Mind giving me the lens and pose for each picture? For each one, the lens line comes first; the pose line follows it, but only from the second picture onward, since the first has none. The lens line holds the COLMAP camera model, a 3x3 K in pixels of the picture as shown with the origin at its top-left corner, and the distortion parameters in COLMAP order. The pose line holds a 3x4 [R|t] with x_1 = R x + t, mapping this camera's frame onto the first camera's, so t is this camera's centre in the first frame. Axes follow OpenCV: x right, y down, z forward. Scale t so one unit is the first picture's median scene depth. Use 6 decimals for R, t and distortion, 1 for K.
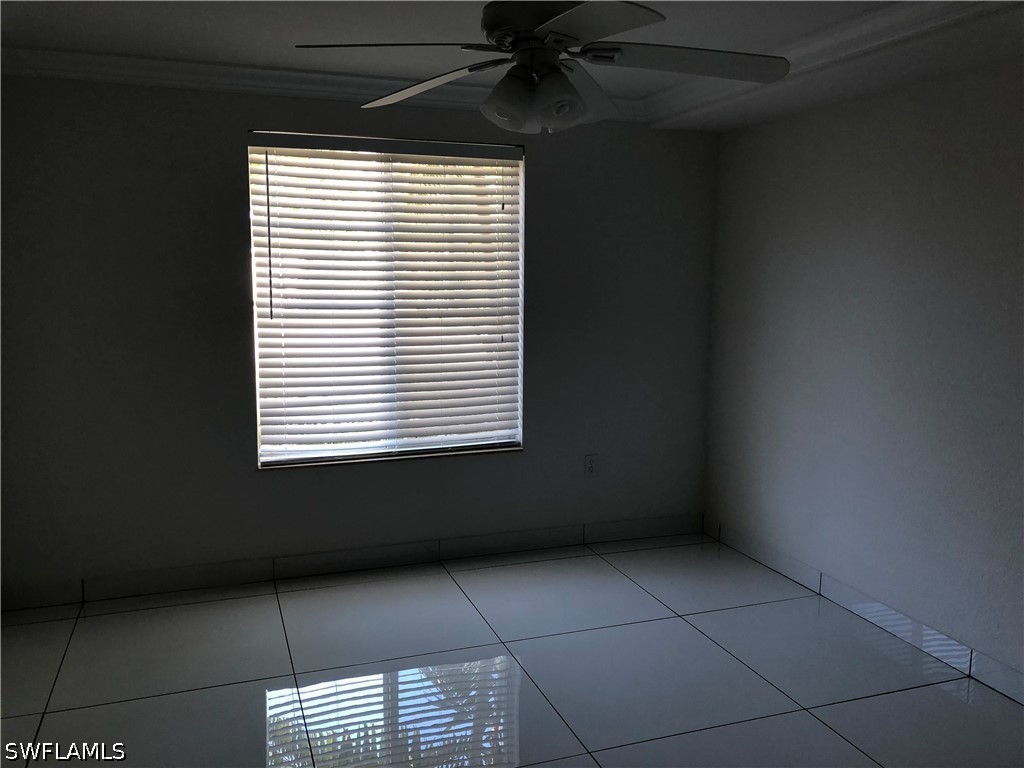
lens RADIAL K [[859.0, 0, 515.6], [0, 859.0, 395.5], [0, 0, 1]] dist [-0.009081, -0.011897]
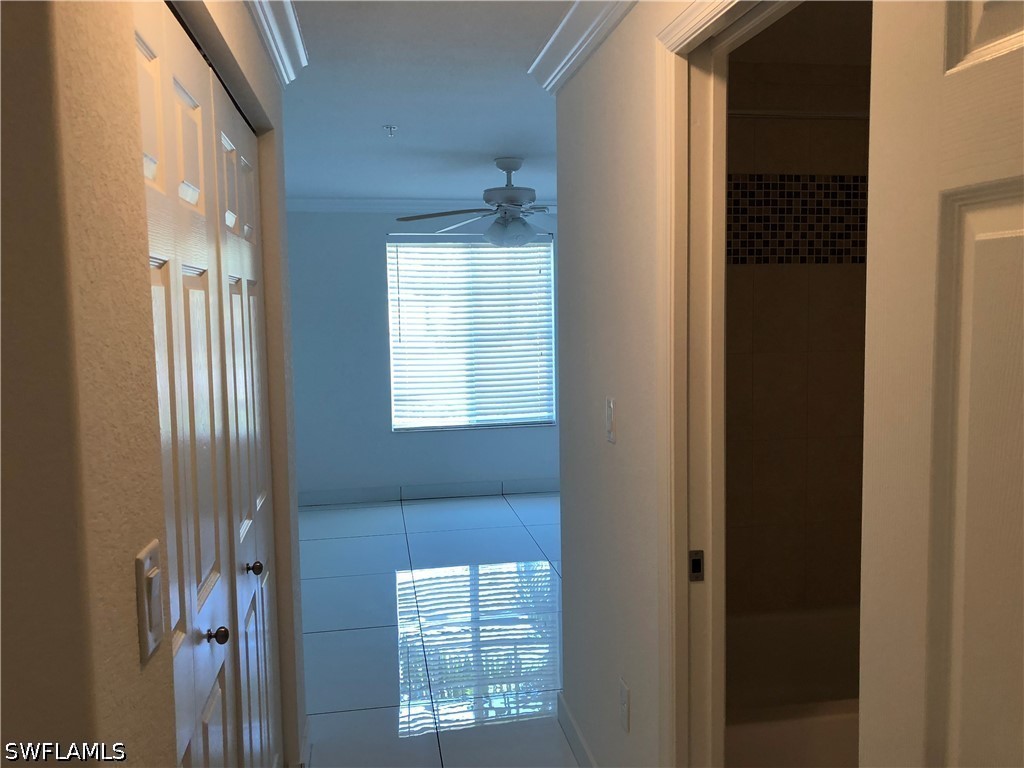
lens RADIAL K [[820.3, 0, 512.6], [0, 820.3, 404.9], [0, 0, 1]] dist [0.000814, -0.015302]
pose [[0.983802, -0.001597, -0.179252, 0.207814], [-0.003065, 0.999664, -0.025732, 0.068072], [0.179233, 0.025864, 0.983467, -0.506923]]
